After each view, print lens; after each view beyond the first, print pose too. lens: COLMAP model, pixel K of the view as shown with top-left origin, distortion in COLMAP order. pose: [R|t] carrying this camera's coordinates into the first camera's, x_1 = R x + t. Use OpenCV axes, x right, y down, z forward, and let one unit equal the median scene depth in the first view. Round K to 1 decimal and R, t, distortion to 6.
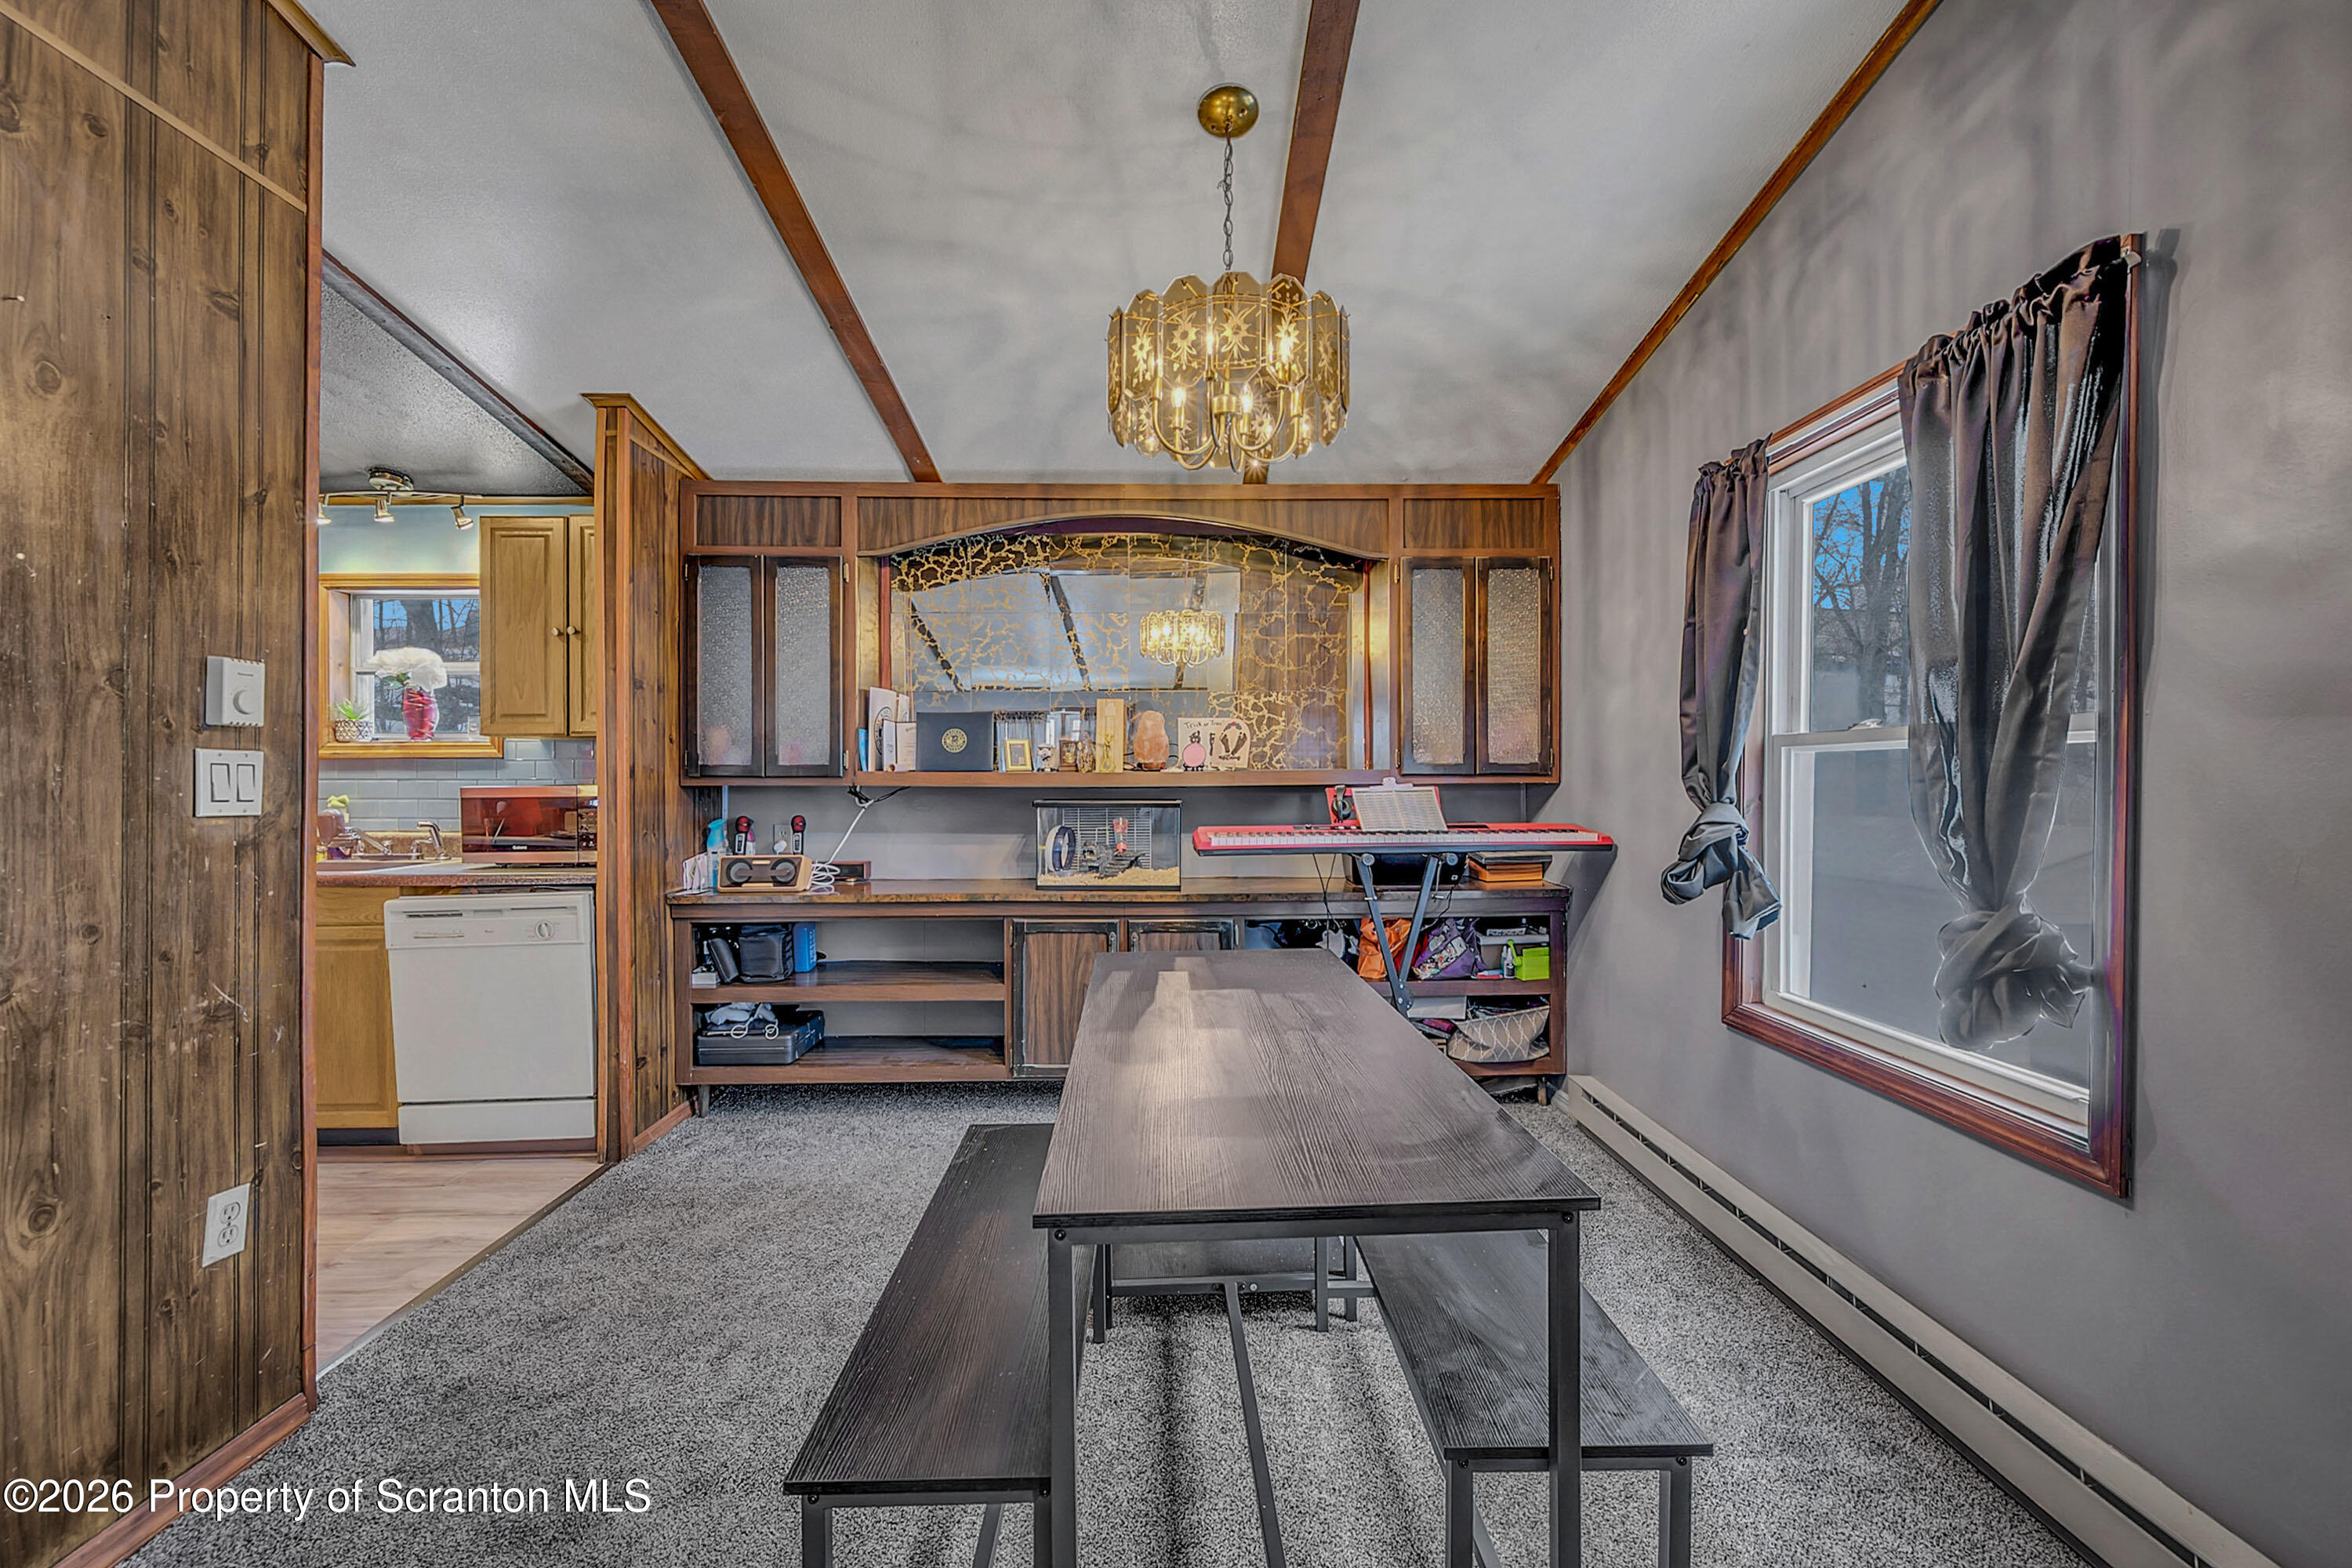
lens RADIAL K [[964.9, 0, 1177.5], [0, 964.9, 791.3], [0, 0, 1]] dist [0.000171, -0.000398]
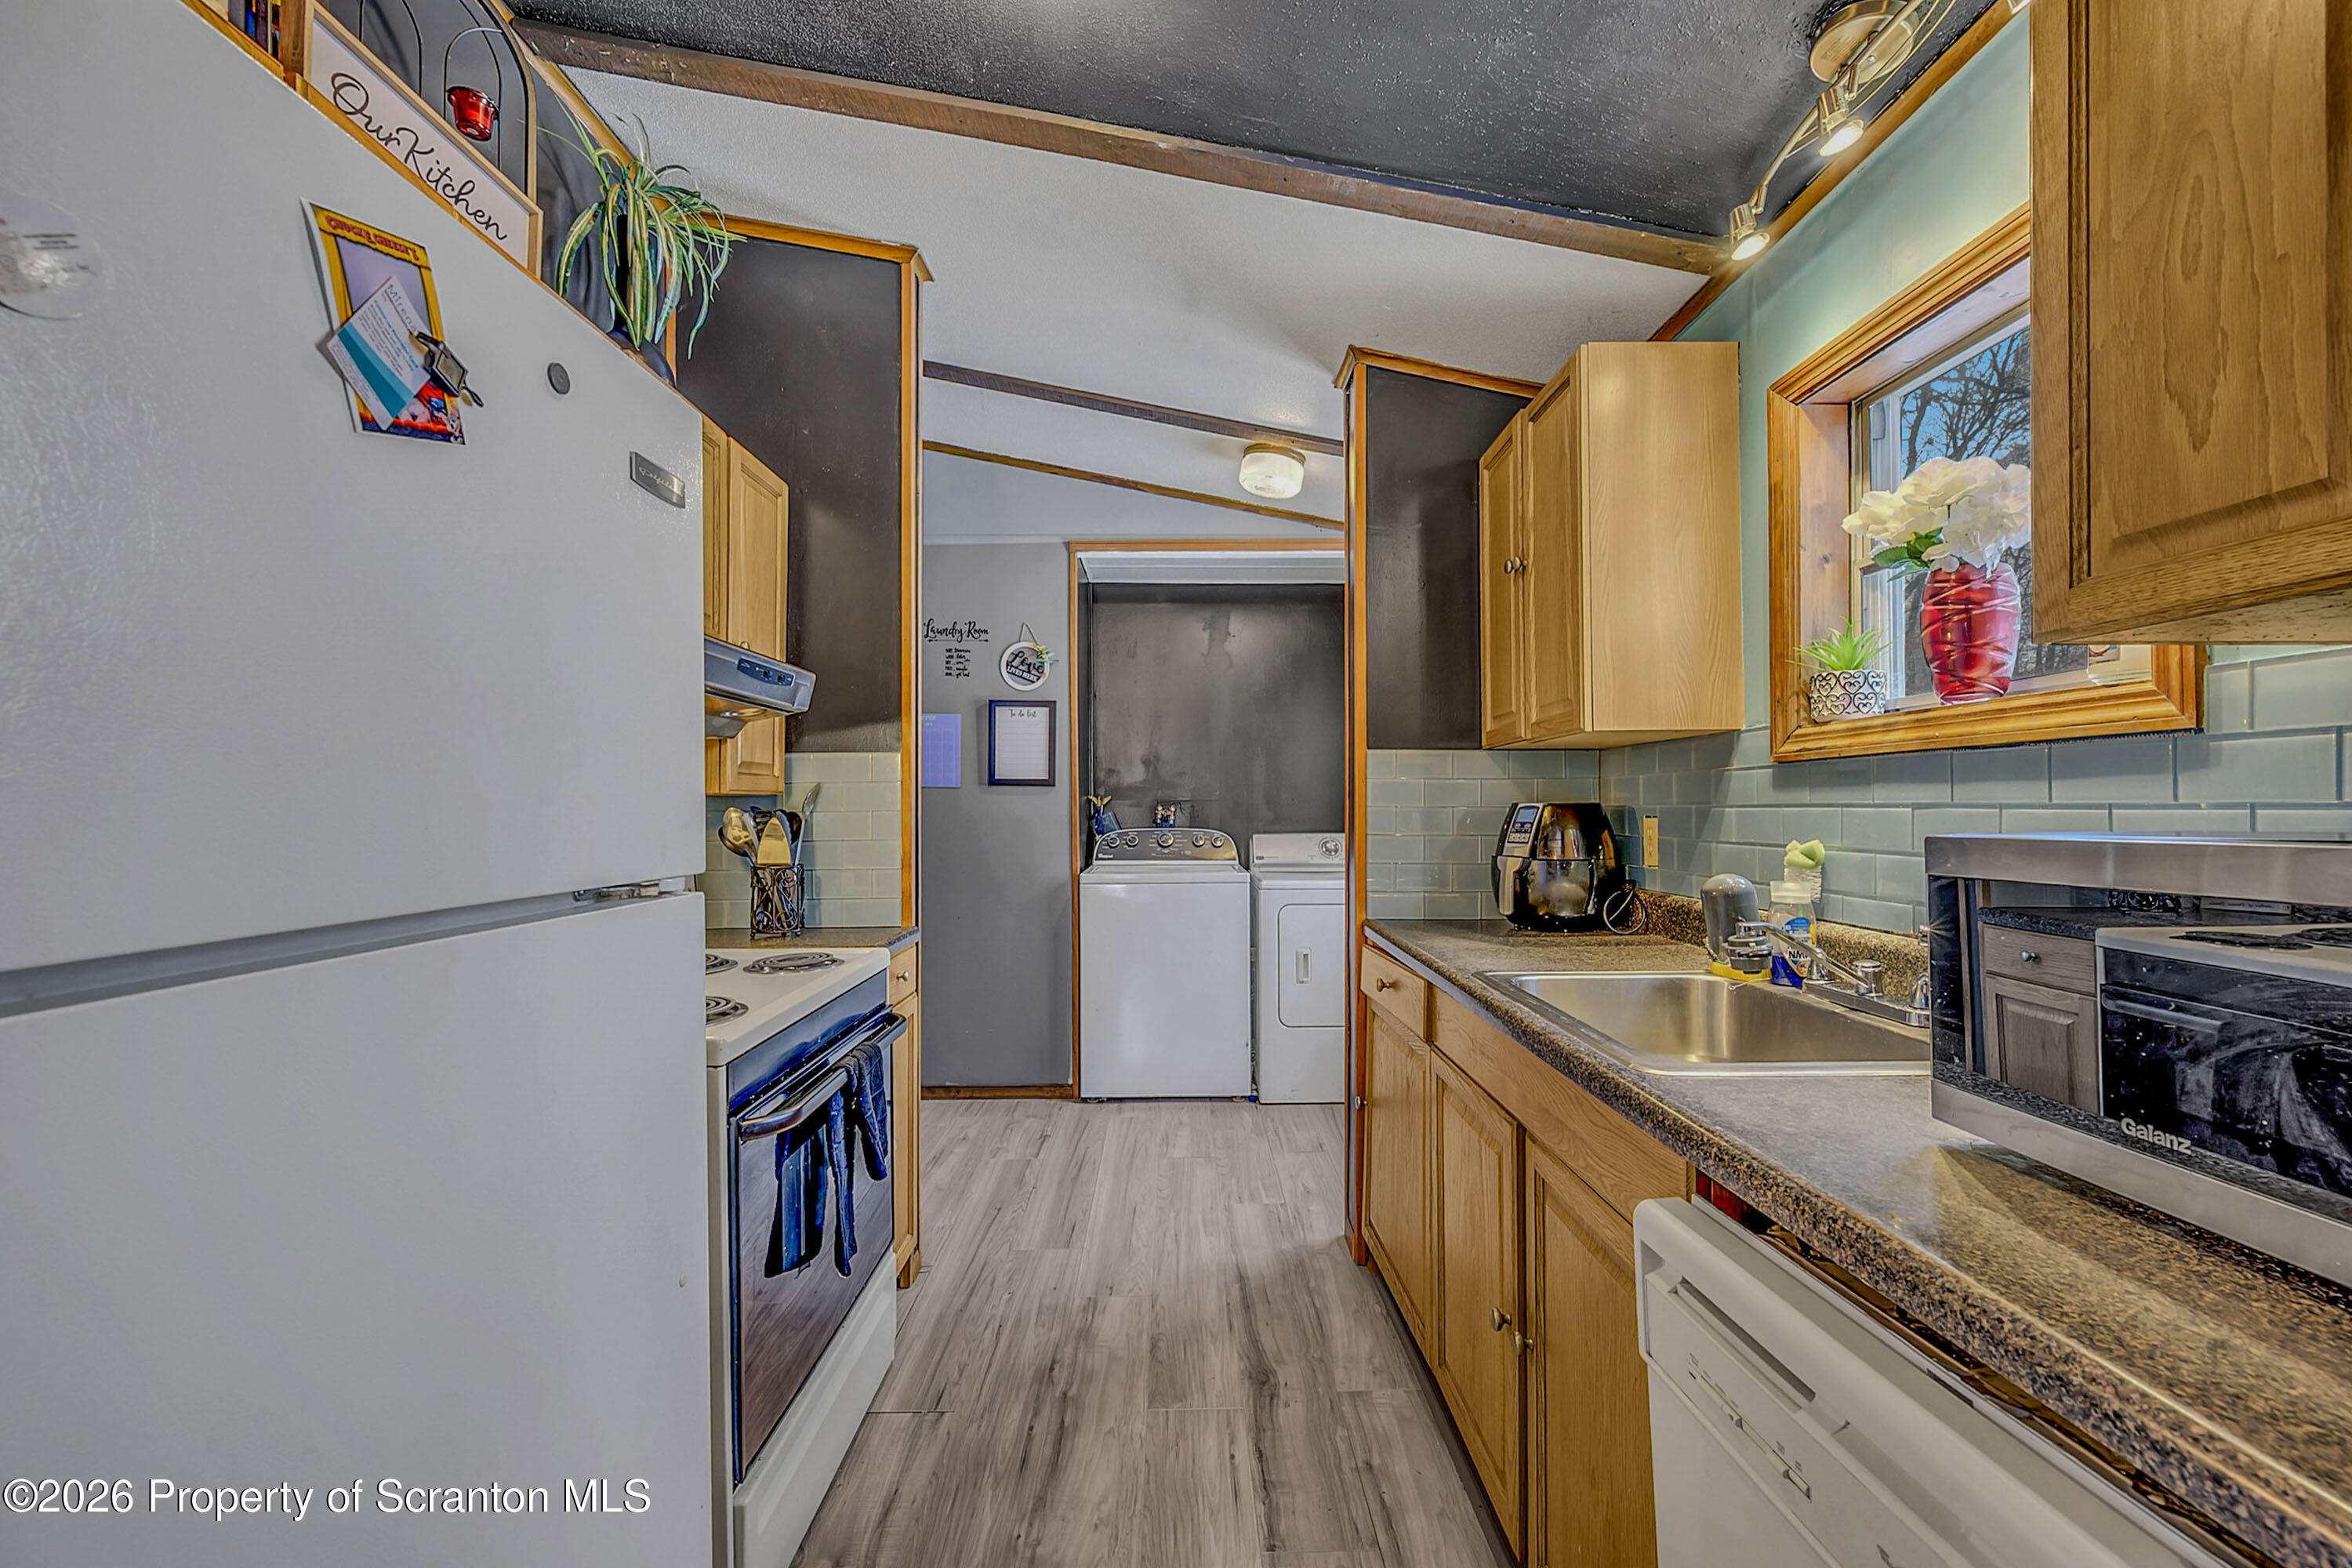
lens RADIAL K [[934.4, 0, 1167.5], [0, 934.4, 803.7], [0, 0, 1]] dist [-0.000838, 0.000281]
pose [[-0.011658, -0.004678, -0.999921, -0.420652], [-0.006323, 0.999969, -0.004604, -0.009275], [0.999912, 0.006269, -0.011687, 0.698499]]
